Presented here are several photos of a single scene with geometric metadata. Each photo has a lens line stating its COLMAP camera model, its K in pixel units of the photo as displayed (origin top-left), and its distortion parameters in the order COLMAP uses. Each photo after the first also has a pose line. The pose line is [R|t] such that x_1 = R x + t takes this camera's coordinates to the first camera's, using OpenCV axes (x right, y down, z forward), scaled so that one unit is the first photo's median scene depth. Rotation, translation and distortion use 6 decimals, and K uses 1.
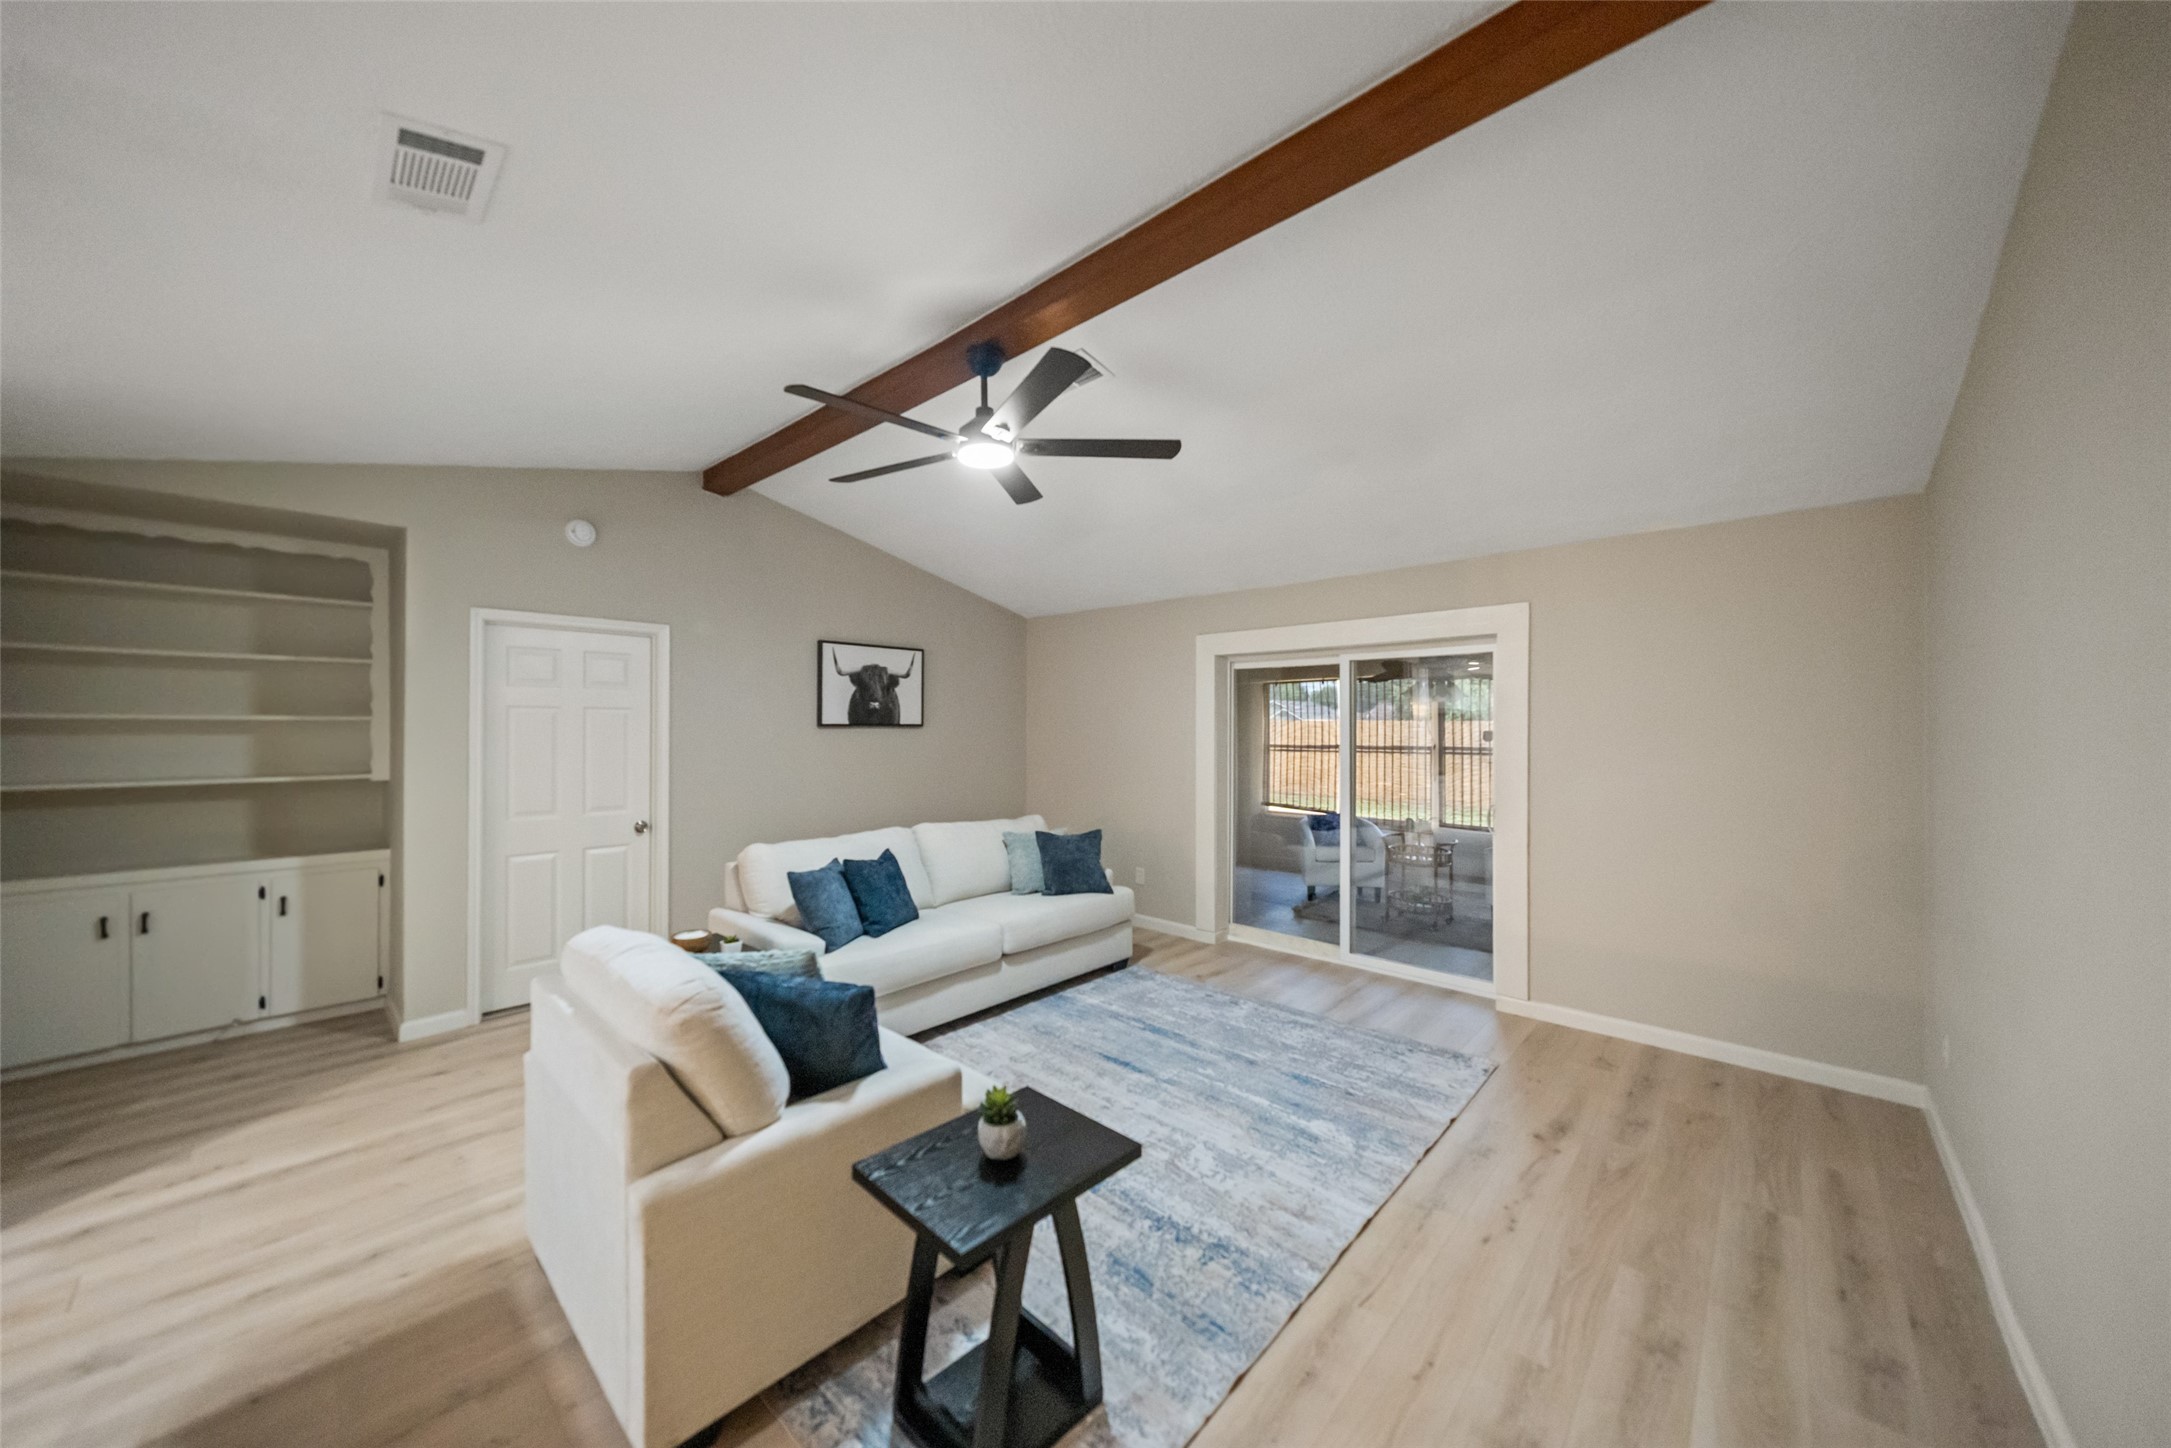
lens RADIAL K [[751.5, 0, 1074.4], [0, 751.5, 721.1], [0, 0, 1]] dist [-0.004758, 0.000933]
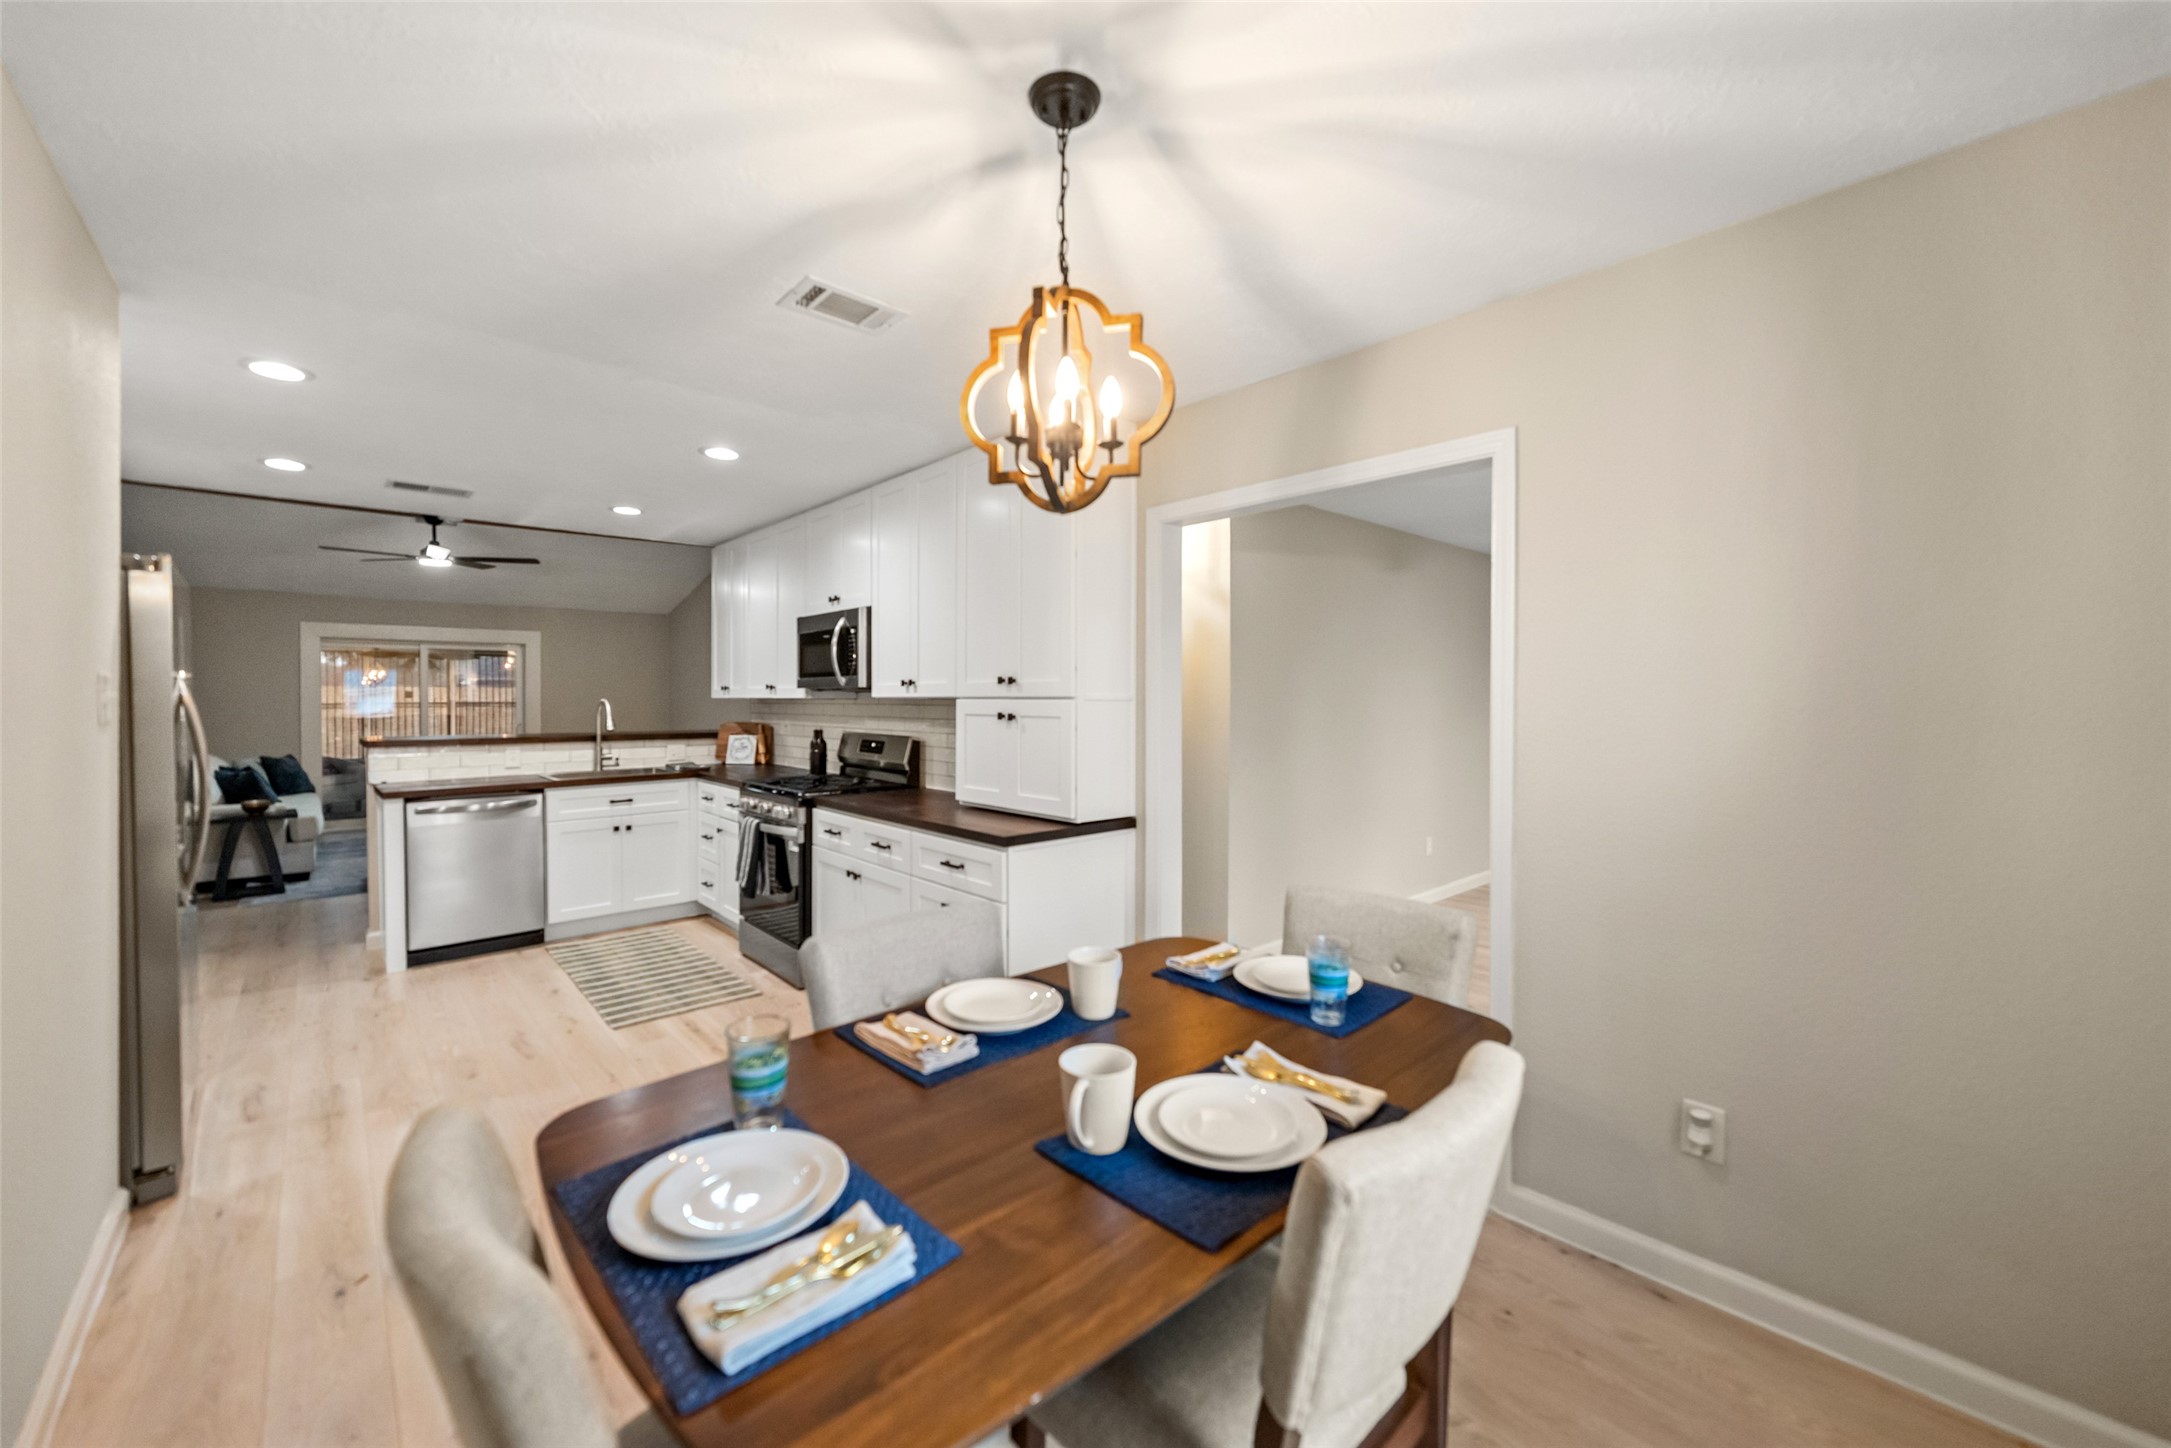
lens RADIAL K [[847.7, 0, 1081.3], [0, 847.7, 702.5], [0, 0, 1]] dist [-0.002043, -0.000968]
pose [[0.077658, -0.005512, 0.996965, -1.687909], [-0.006587, 0.999960, 0.006041, 0.025658], [-0.996958, -0.007036, 0.077618, -0.762177]]
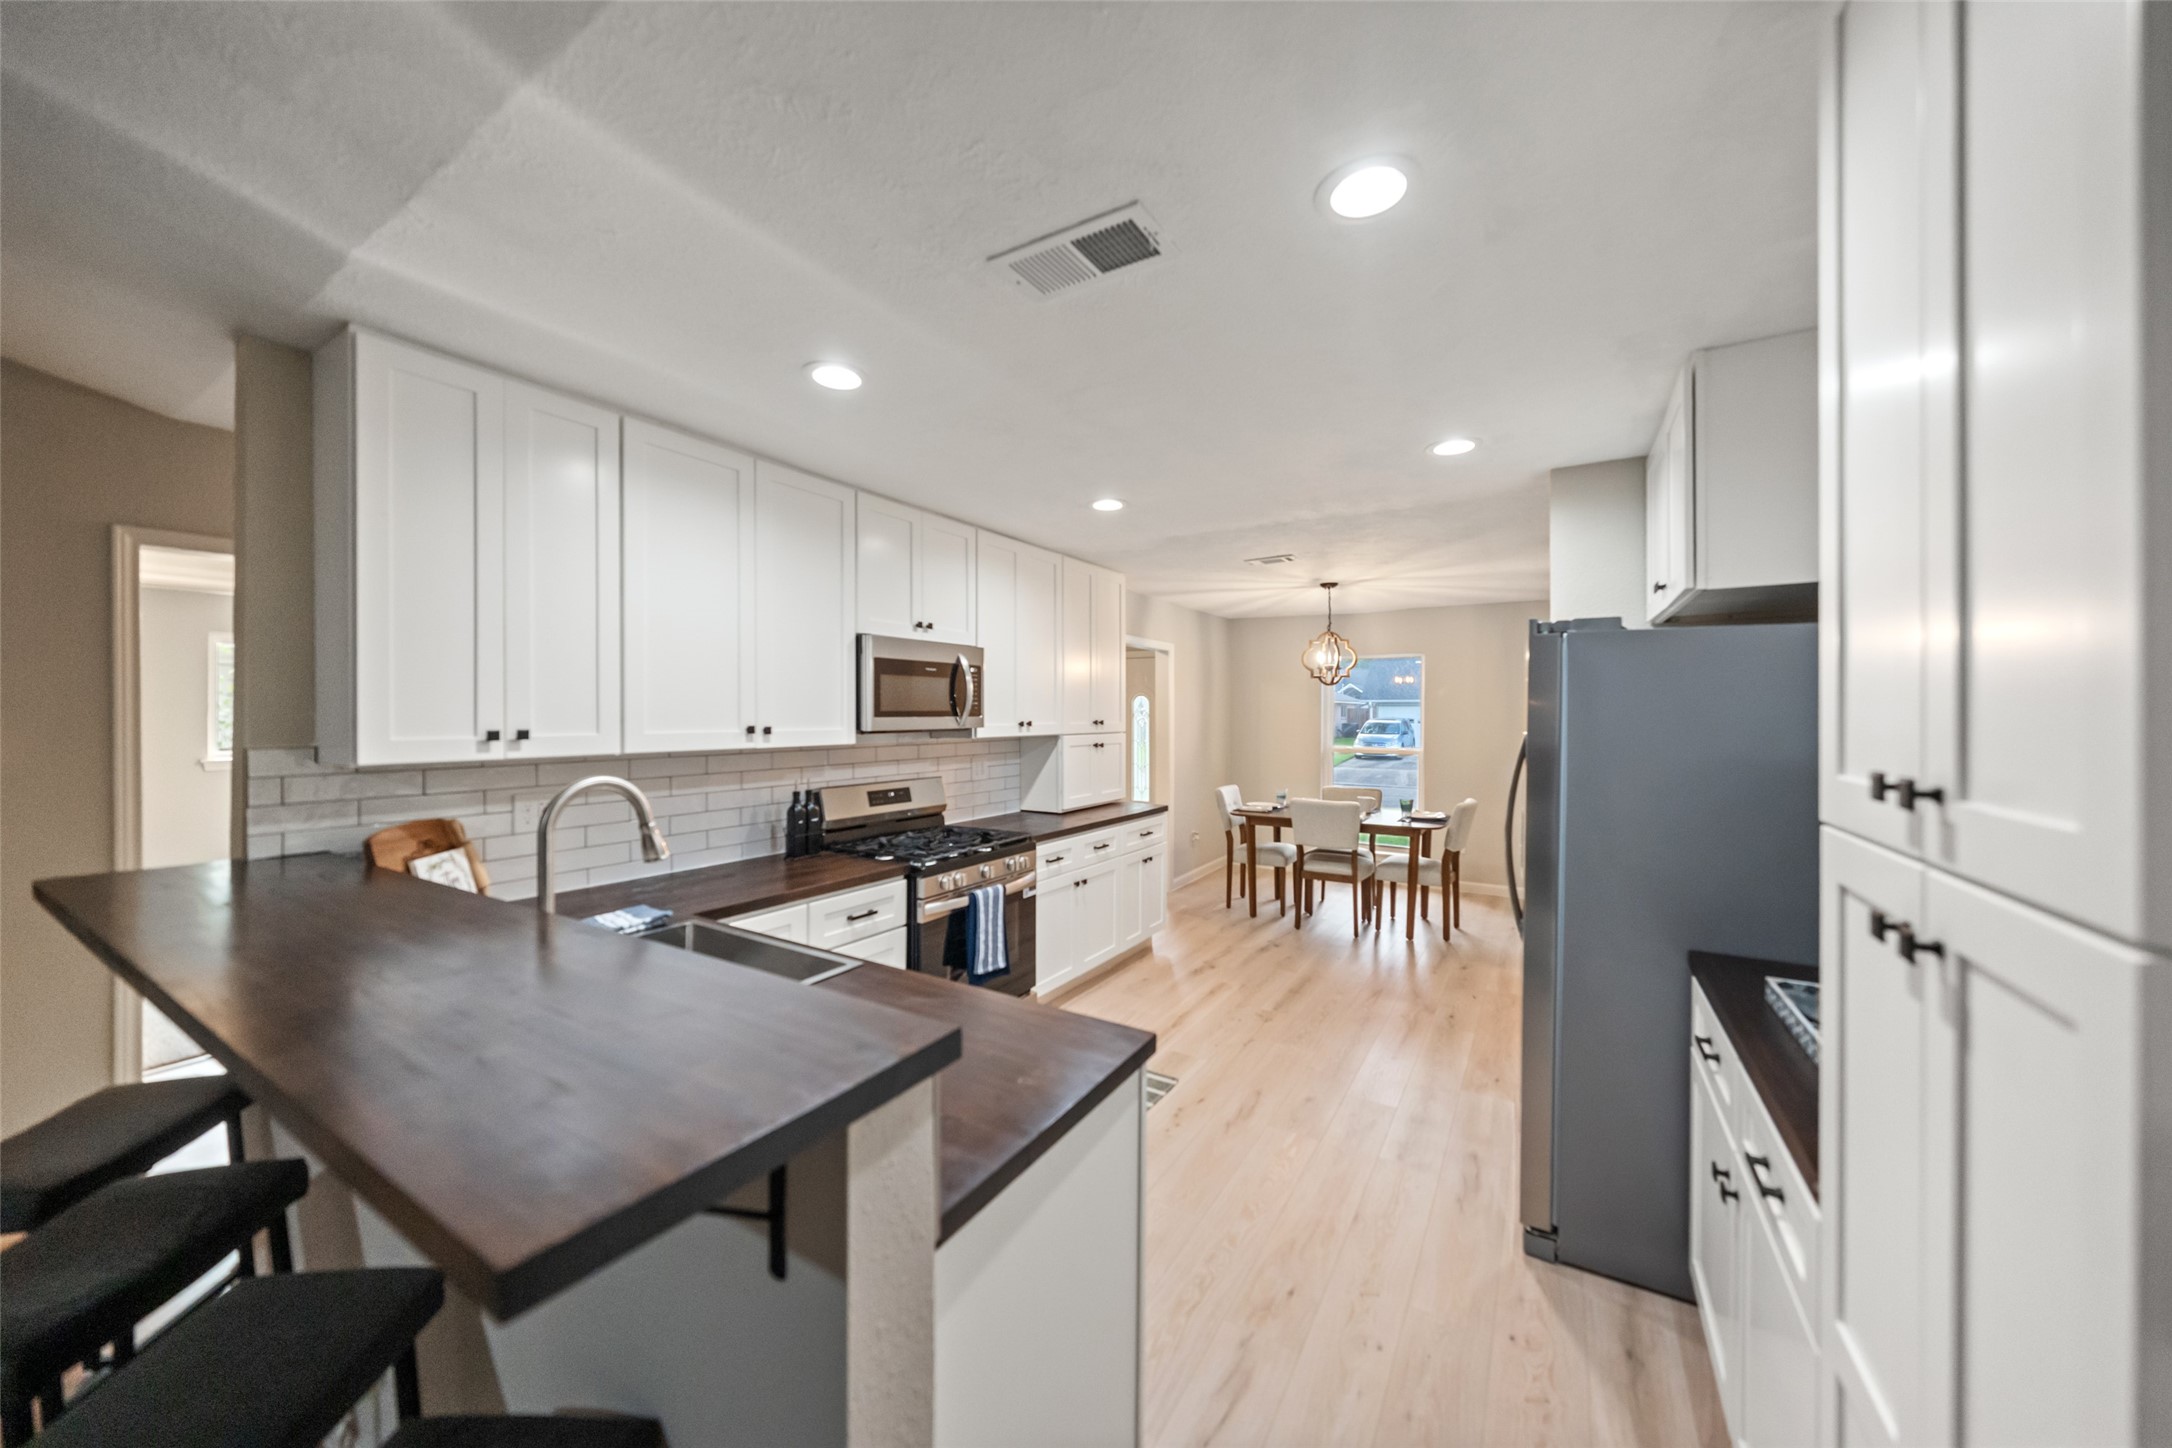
lens RADIAL K [[751.9, 0, 1087.1], [0, 751.9, 715.8], [0, 0, 1]] dist [-0.004758, 0.000933]
pose [[-0.979155, -0.001297, -0.203111, -0.642554], [-0.000915, 0.999998, -0.001975, 0.002315], [0.203113, -0.001748, -0.979154, 0.475878]]
